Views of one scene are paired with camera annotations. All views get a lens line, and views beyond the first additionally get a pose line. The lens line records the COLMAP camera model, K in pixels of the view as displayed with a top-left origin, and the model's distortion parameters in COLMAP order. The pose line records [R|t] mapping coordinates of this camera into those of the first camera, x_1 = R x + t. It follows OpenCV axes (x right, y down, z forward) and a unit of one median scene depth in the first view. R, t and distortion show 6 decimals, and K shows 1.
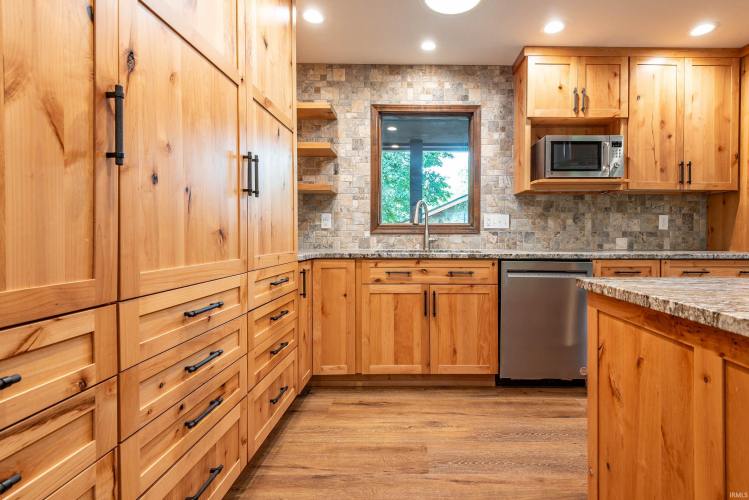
lens RADIAL K [[348.4, 0, 417.2], [0, 348.4, 239.6], [0, 0, 1]] dist [0.014933, -0.014498]
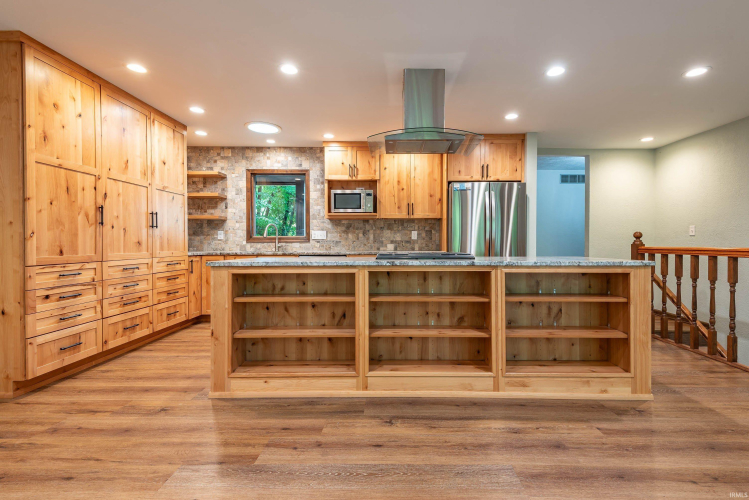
lens RADIAL K [[340.8, 0, 394.8], [0, 340.8, 245.5], [0, 0, 1]] dist [0.049713, -0.032857]
pose [[0.999981, -0.003834, -0.004750, 0.631738], [0.003816, 0.999986, -0.003740, 0.009260], [0.004765, 0.003722, 0.999982, -0.743871]]
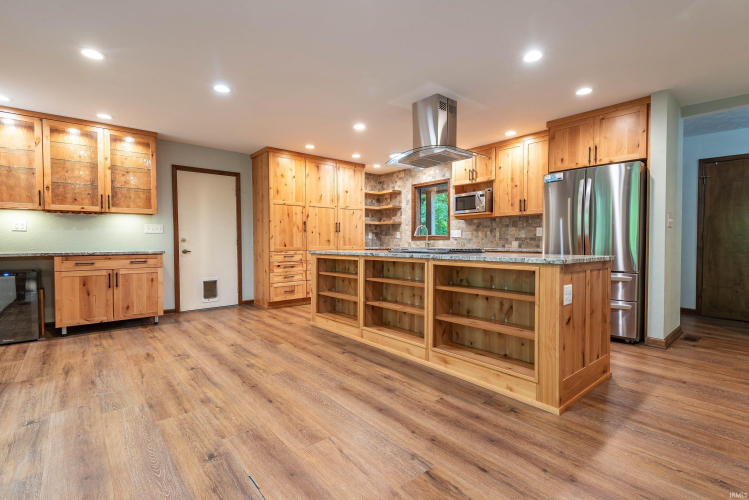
lens RADIAL K [[353.6, 0, 380.9], [0, 353.6, 248.9], [0, 0, 1]] dist [0.033299, -0.014958]
pose [[0.644164, 0.010543, -0.764815, 1.561062], [-0.003404, 0.999935, 0.010918, 0.016793], [0.764880, -0.004430, 0.644158, -0.689431]]
